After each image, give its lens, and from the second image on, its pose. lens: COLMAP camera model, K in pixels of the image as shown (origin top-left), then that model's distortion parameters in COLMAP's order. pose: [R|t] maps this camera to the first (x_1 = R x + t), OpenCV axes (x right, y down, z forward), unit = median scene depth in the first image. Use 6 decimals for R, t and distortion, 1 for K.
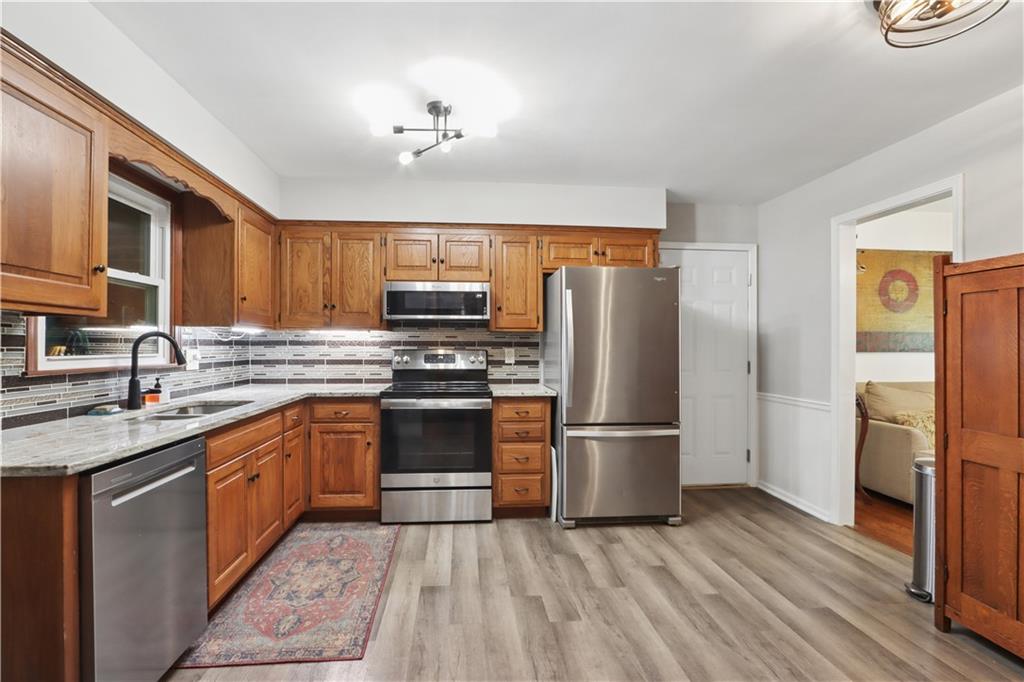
lens RADIAL K [[481.8, 0, 496.5], [0, 481.8, 355.1], [0, 0, 1]] dist [-0.023063, 0.000462]
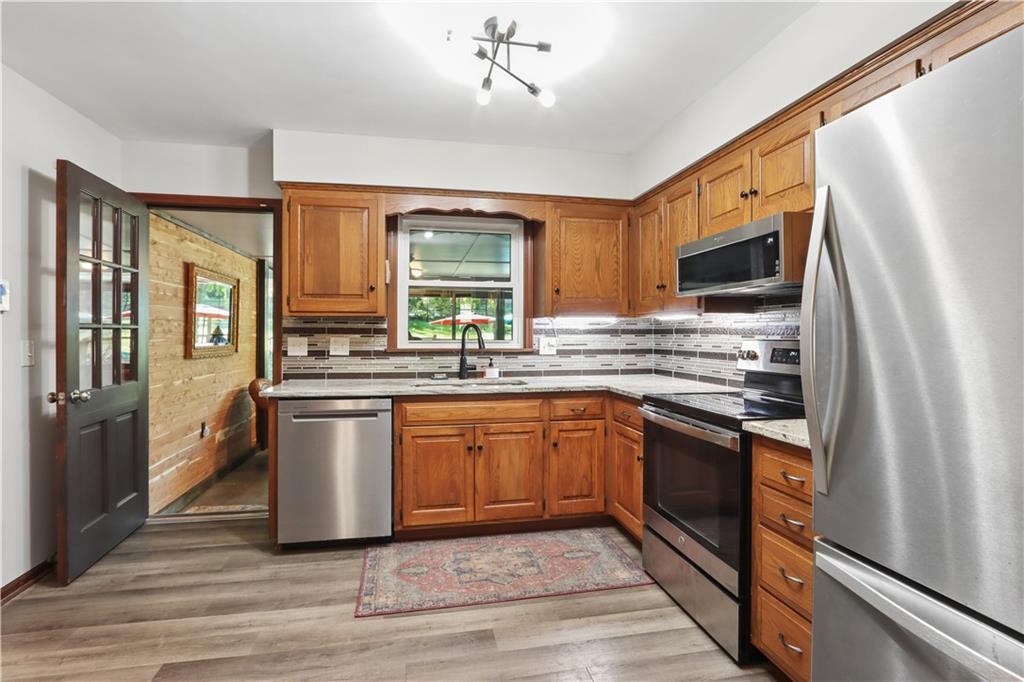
lens RADIAL K [[483.8, 0, 512.0], [0, 483.8, 341.0], [0, 0, 1]] dist [-0.017893, 0.000516]
pose [[0.115222, 0.012567, -0.993260, 0.478814], [-0.019596, 0.999754, 0.010376, -0.012167], [0.993146, 0.018269, 0.115440, 0.682763]]
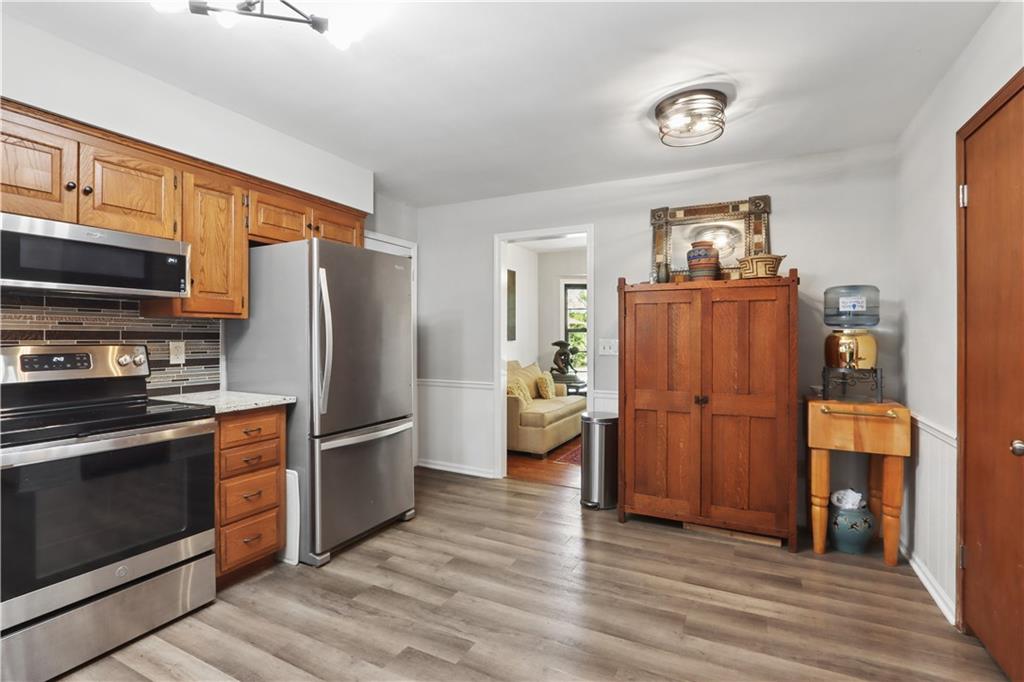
lens RADIAL K [[483.8, 0, 512.0], [0, 483.8, 341.0], [0, 0, 1]] dist [-0.017893, 0.000516]
pose [[0.526368, -0.011372, 0.850181, -0.354613], [0.018206, 0.999832, 0.002102, -0.009602], [-0.850062, 0.014372, 0.526486, 0.293532]]
